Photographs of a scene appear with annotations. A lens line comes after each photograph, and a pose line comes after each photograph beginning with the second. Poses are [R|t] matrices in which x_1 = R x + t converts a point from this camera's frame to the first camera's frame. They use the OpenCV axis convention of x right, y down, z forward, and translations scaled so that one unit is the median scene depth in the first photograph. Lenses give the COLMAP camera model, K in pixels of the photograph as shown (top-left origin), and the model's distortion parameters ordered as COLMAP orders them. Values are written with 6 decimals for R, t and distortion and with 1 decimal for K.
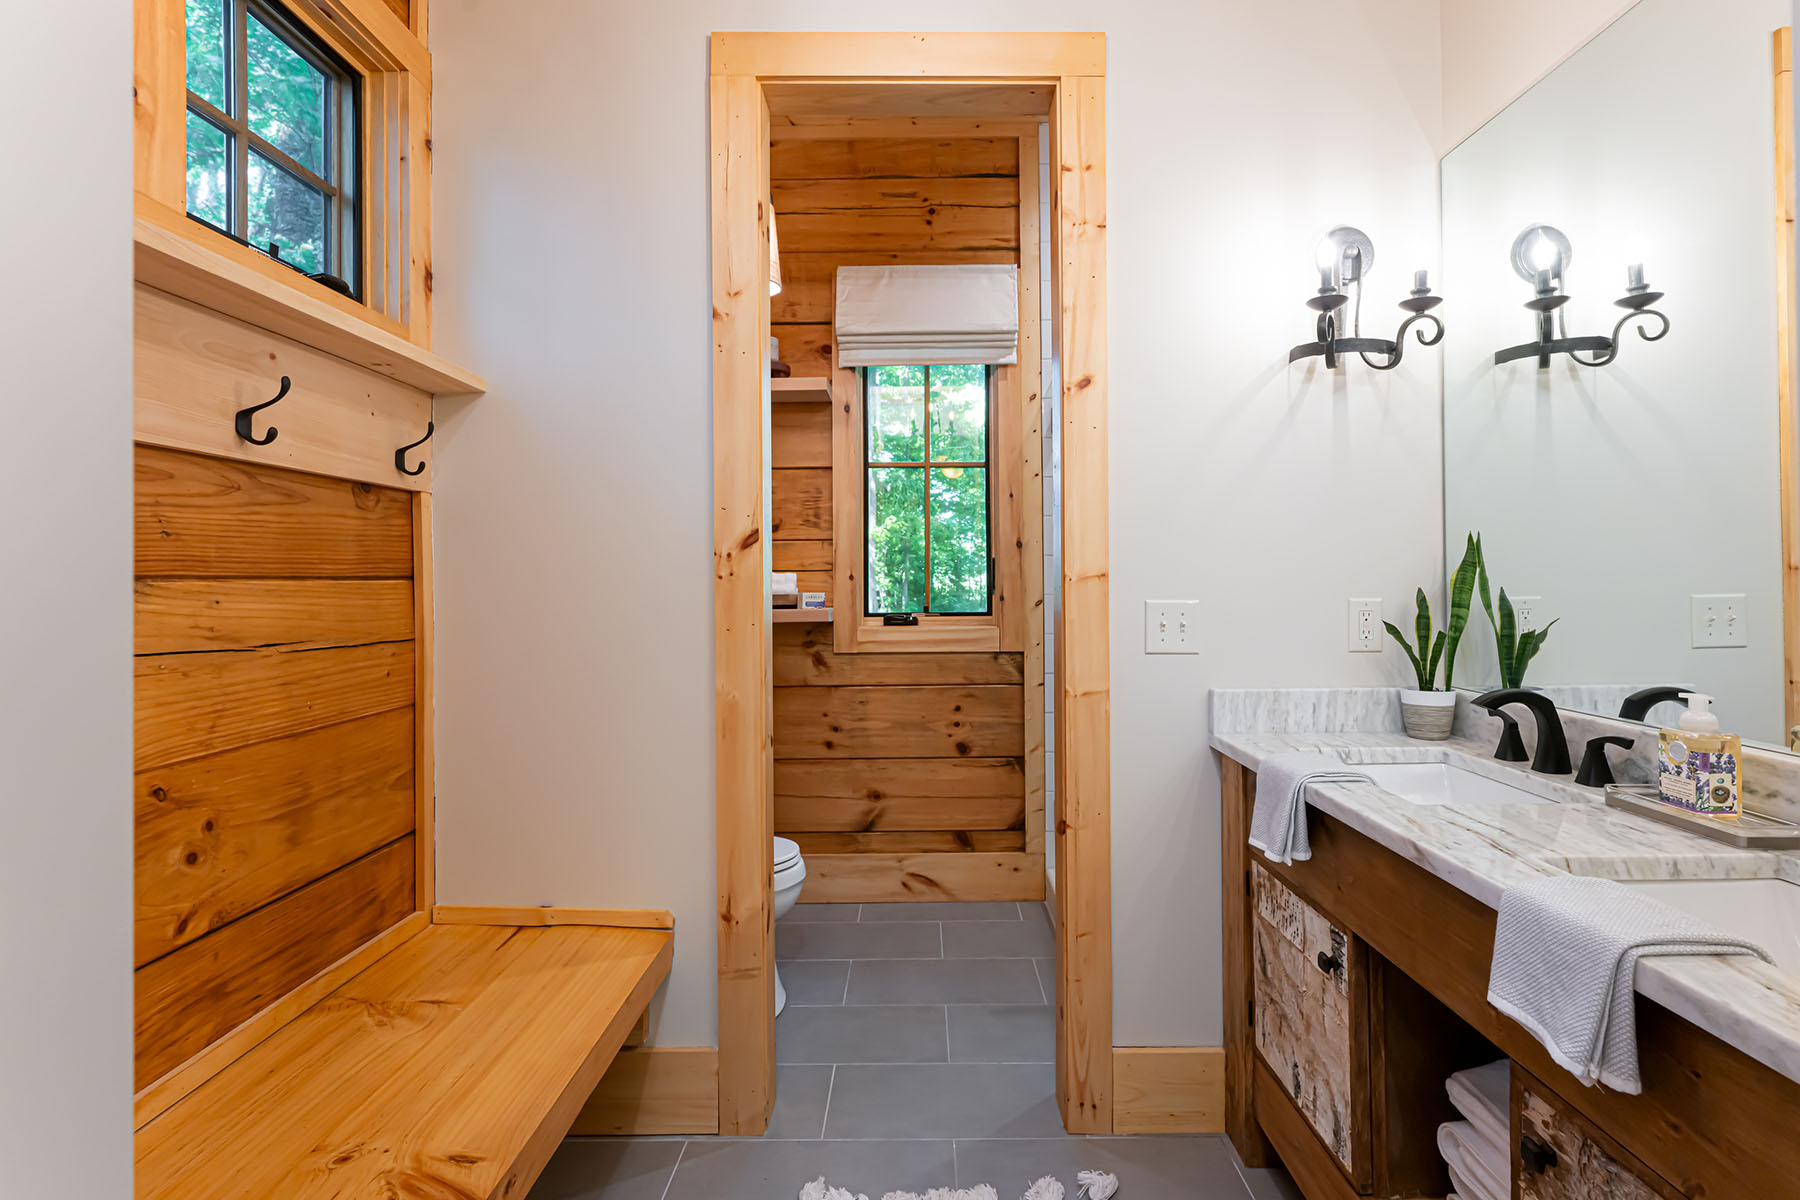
lens RADIAL K [[837.4, 0, 908.4], [0, 837.4, 591.9], [0, 0, 1]] dist [-0.001184, 0.000530]
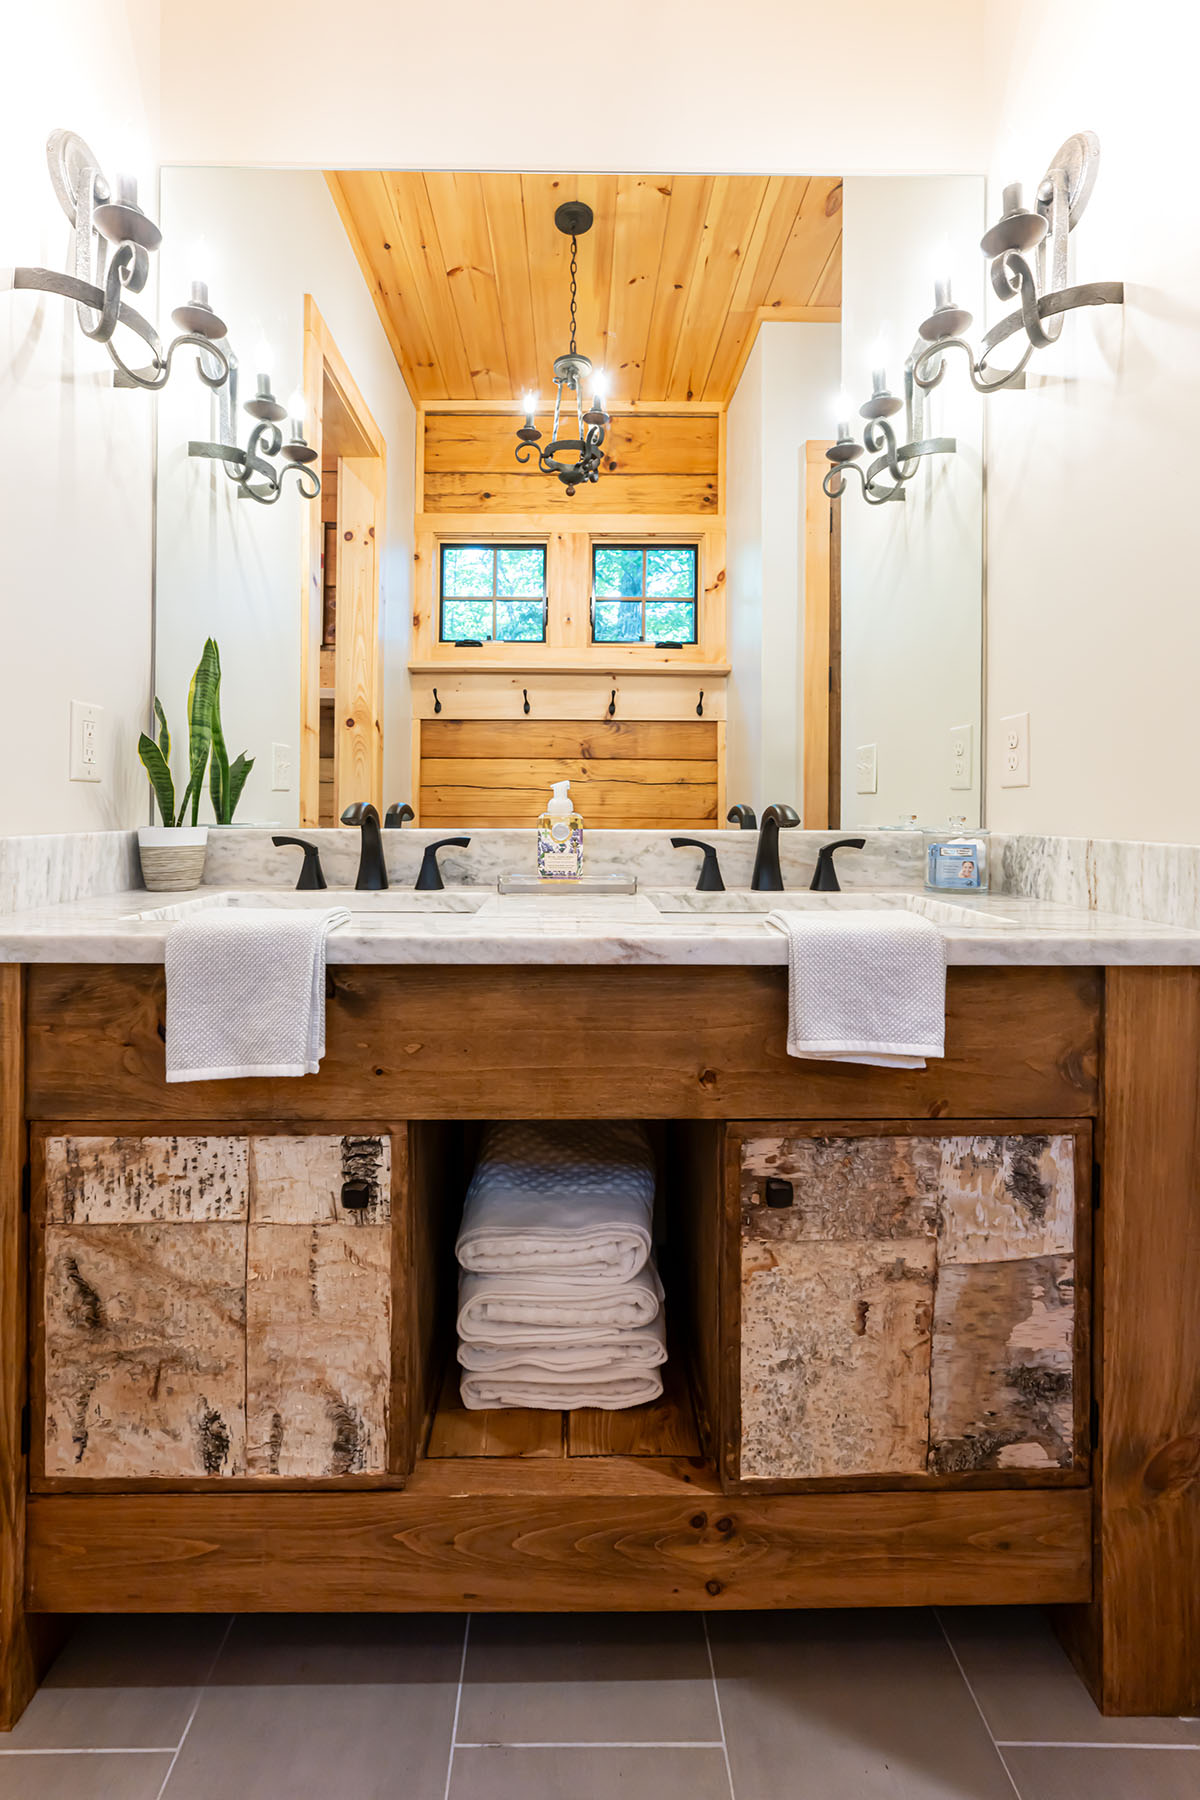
lens RADIAL K [[752.7, 0, 582.7], [0, 752.7, 805.3], [0, 0, 1]] dist [0.002659, 0.000225]
pose [[-0.012958, 0.007668, 0.999887, -0.091999], [0.005543, 0.999956, -0.007597, 0.111867], [-0.999901, 0.005444, -0.013000, 0.679324]]
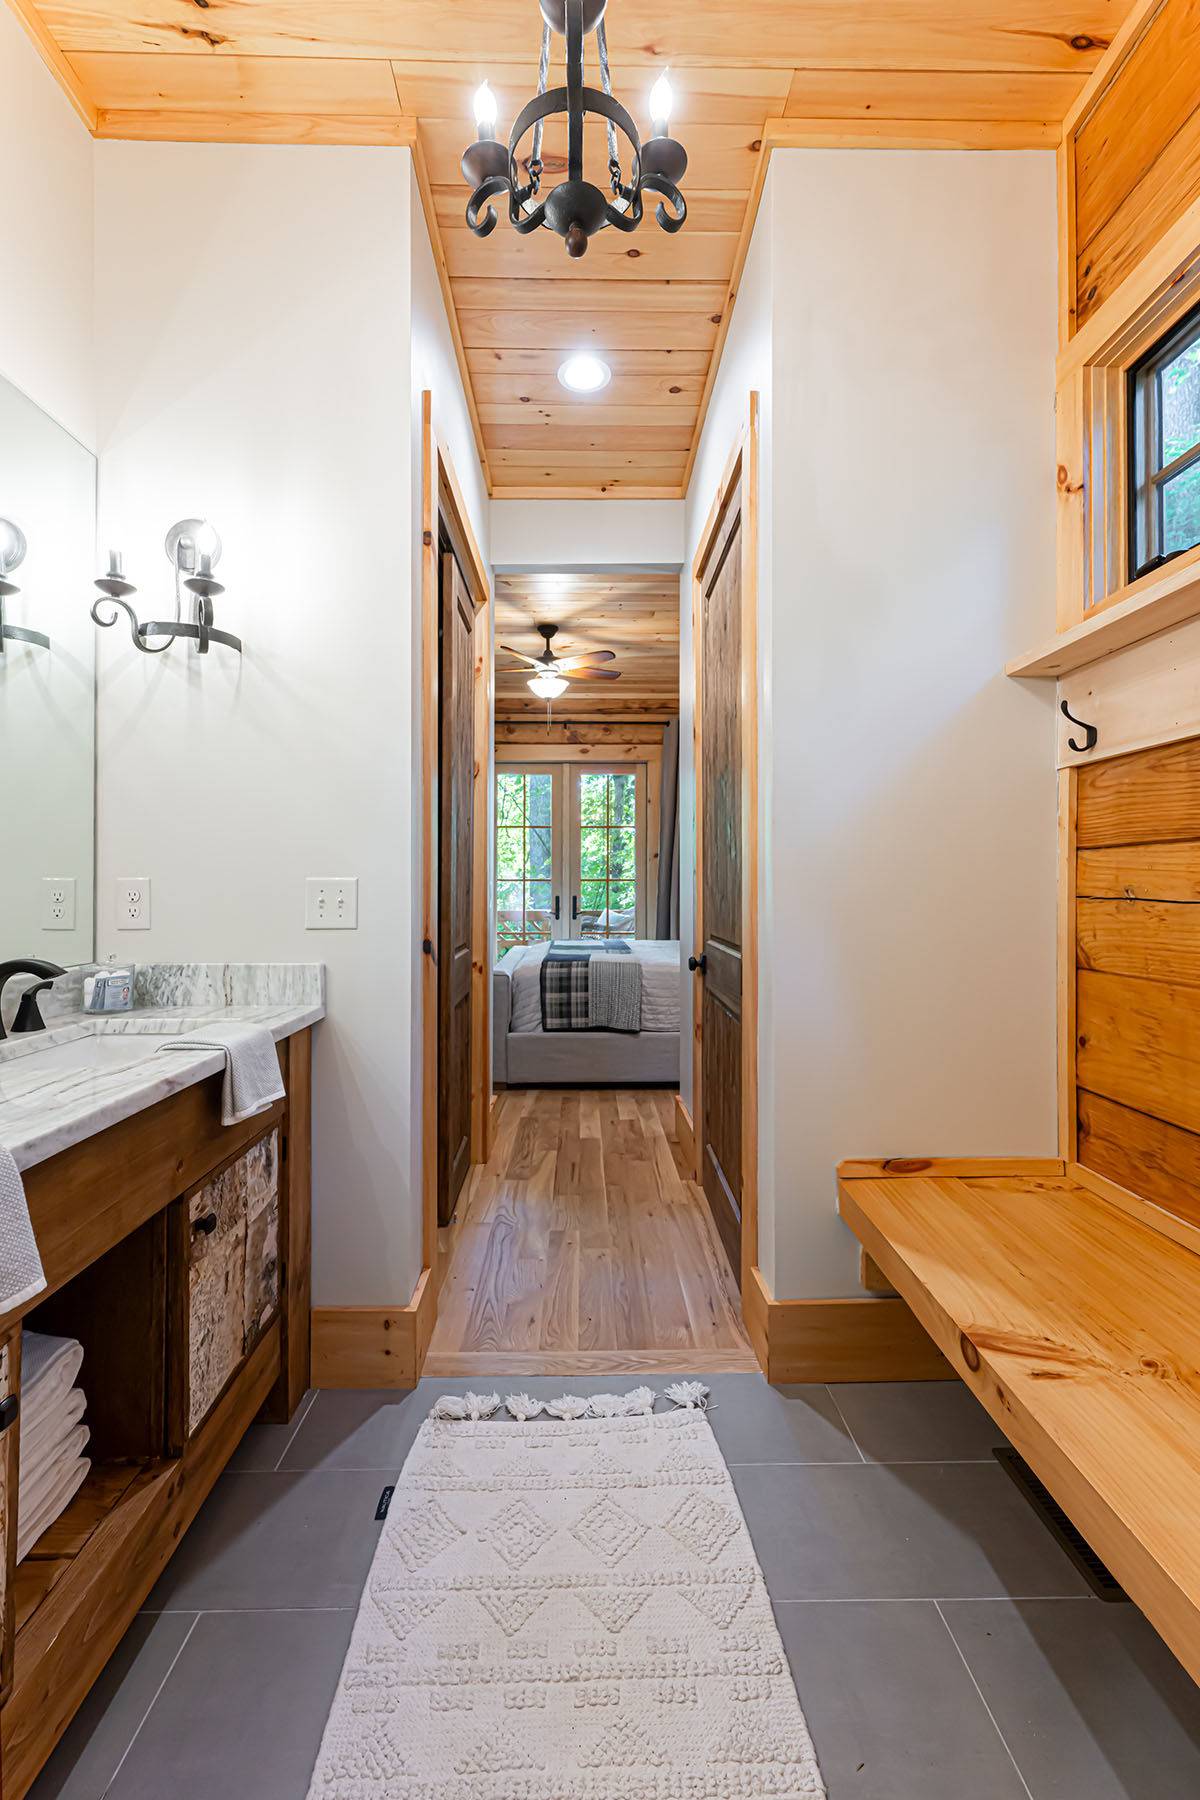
lens RADIAL K [[752.7, 0, 597.9], [0, 752.7, 887.6], [0, 0, 1]] dist [0.002659, 0.000225]
pose [[-0.999748, 0.005960, -0.021655, 0.035266], [0.005818, 0.999961, 0.006592, 0.028222], [0.021694, 0.006464, -0.999744, 1.302600]]
